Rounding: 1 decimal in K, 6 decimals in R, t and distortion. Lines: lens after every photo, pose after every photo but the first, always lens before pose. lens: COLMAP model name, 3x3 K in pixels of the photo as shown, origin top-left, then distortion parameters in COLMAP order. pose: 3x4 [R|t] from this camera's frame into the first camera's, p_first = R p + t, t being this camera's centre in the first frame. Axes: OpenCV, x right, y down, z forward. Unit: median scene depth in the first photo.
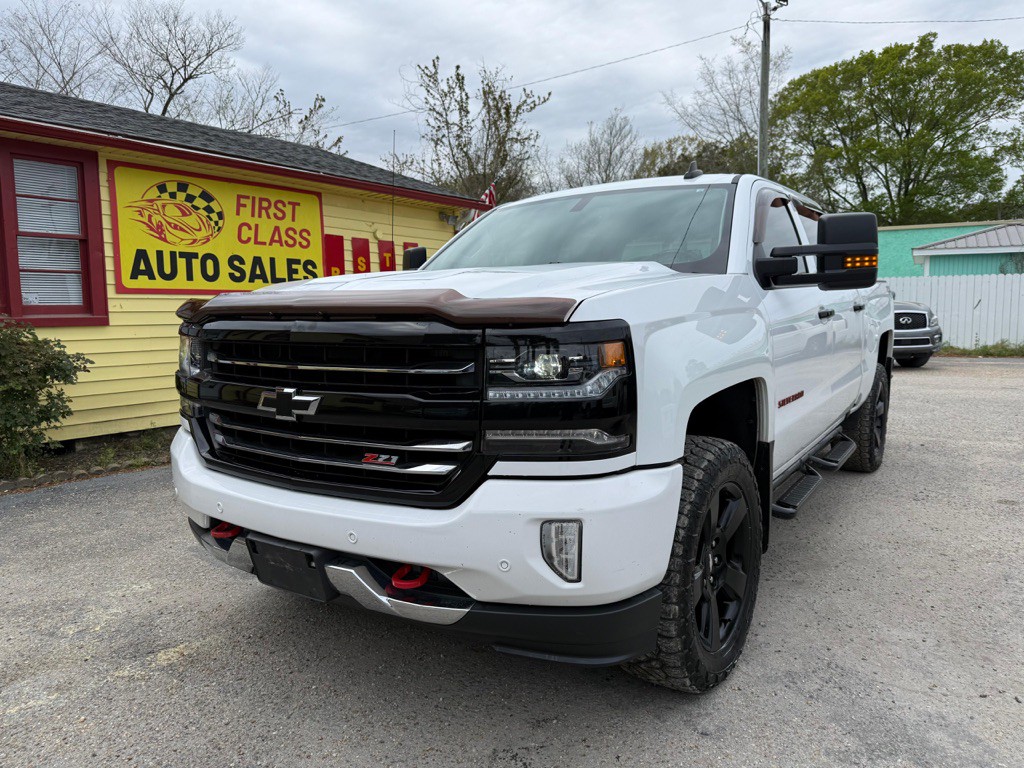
lens RADIAL K [[712.1, 0, 513.9], [0, 712.1, 391.1], [0, 0, 1]] dist [-0.005754, -0.007483]
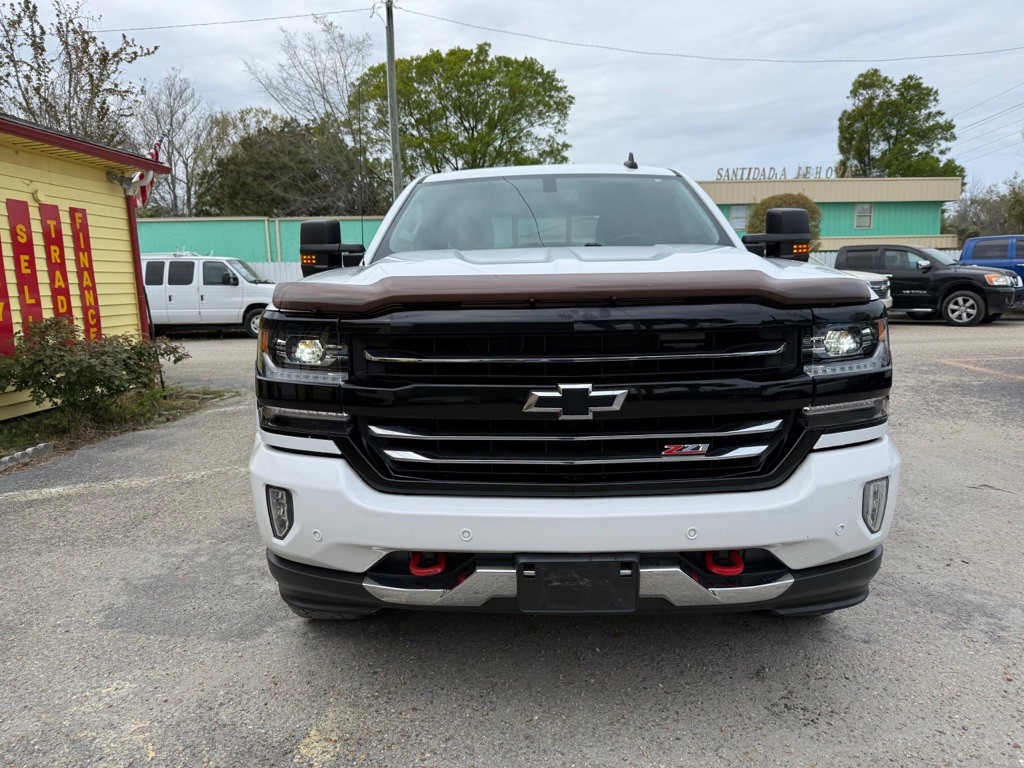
lens RADIAL K [[698.2, 0, 513.8], [0, 698.2, 397.9], [0, 0, 1]] dist [0.025023, -0.040760]
pose [[0.846591, -0.090494, 0.524494, -0.227204], [0.068727, 0.995777, 0.060874, -0.012058], [-0.527788, -0.015489, 0.849235, 0.085324]]
